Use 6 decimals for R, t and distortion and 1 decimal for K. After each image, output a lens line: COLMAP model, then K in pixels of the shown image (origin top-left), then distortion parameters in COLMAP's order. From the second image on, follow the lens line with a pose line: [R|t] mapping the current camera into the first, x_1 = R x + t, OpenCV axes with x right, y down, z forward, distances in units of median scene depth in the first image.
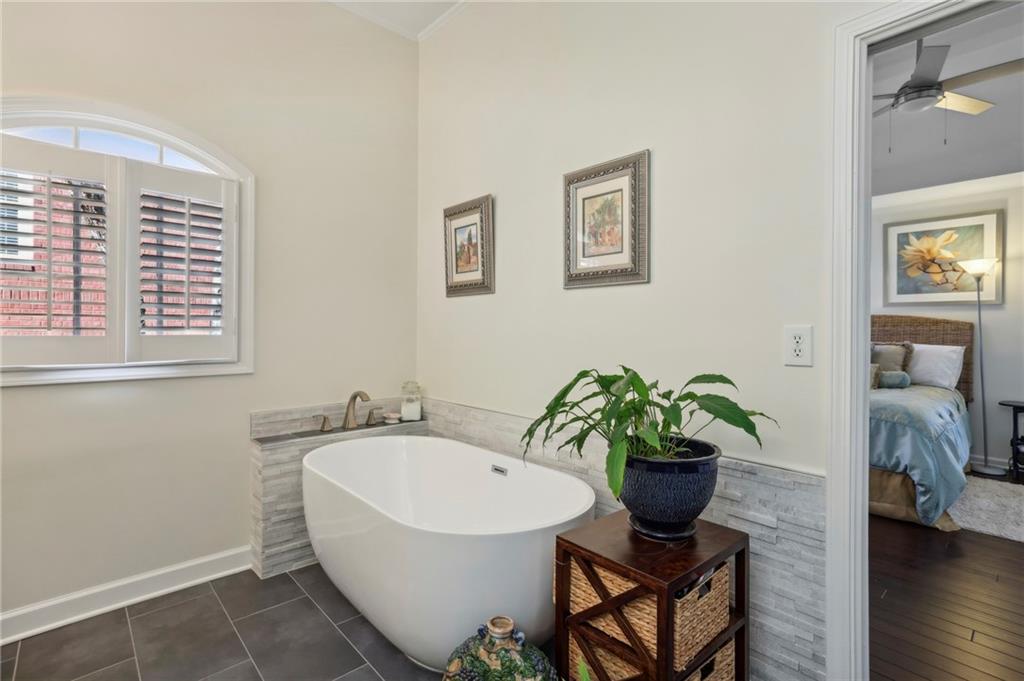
lens RADIAL K [[488.3, 0, 510.5], [0, 488.3, 337.4], [0, 0, 1]] dist [0.006083, 0.001036]
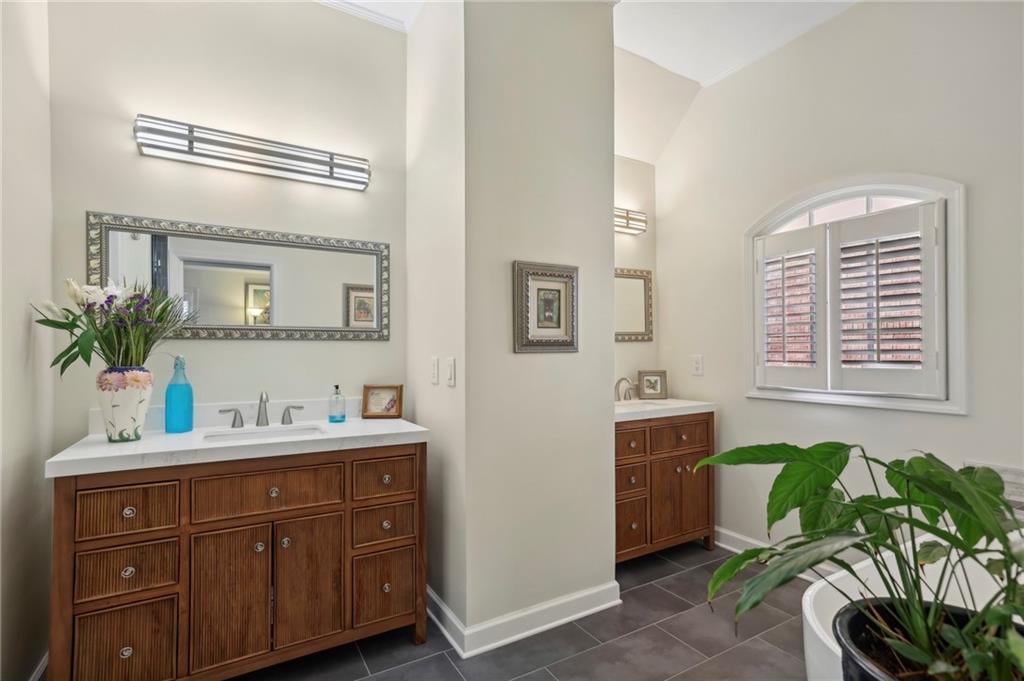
lens RADIAL K [[488.3, 0, 513.1], [0, 488.3, 343.1], [0, 0, 1]] dist [0.006083, 0.001036]
pose [[-0.192192, -0.017667, -0.981198, 2.401096], [-0.008626, 0.999830, -0.016313, -0.165823], [0.981319, 0.005329, -0.192312, 2.007098]]
